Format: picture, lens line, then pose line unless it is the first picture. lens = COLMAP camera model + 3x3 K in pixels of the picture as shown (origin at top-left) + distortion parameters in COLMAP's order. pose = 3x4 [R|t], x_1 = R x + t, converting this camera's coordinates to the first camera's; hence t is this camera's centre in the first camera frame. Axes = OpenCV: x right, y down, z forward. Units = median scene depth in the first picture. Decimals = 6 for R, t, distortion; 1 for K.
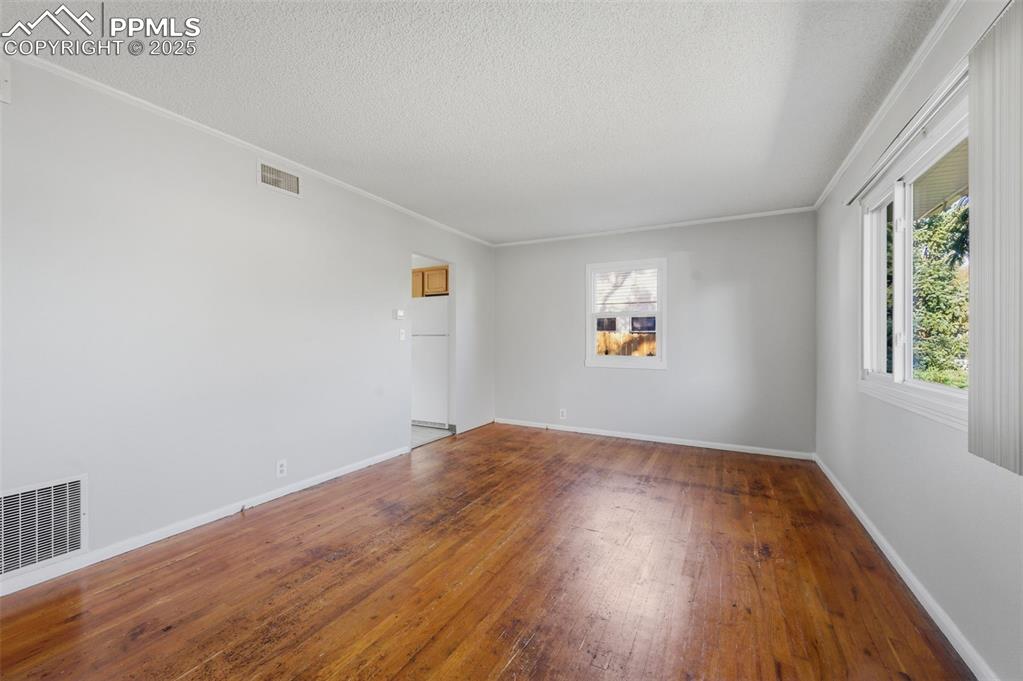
lens RADIAL K [[403.6, 0, 513.5], [0, 403.6, 337.9], [0, 0, 1]] dist [0.001234, -0.000127]
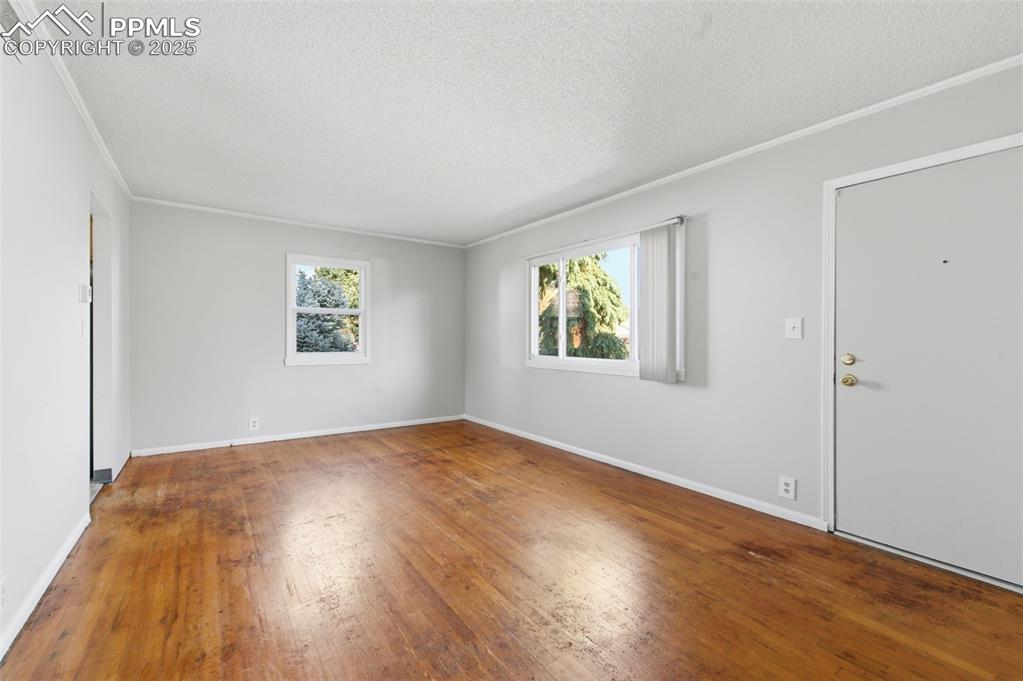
lens RADIAL K [[403.6, 0, 513.5], [0, 403.6, 337.9], [0, 0, 1]] dist [0.001234, -0.000127]
pose [[0.482282, -0.003723, 0.876008, -0.488429], [-0.001199, 0.999987, 0.004910, 0.000087], [-0.876015, -0.003418, 0.482271, 0.140939]]
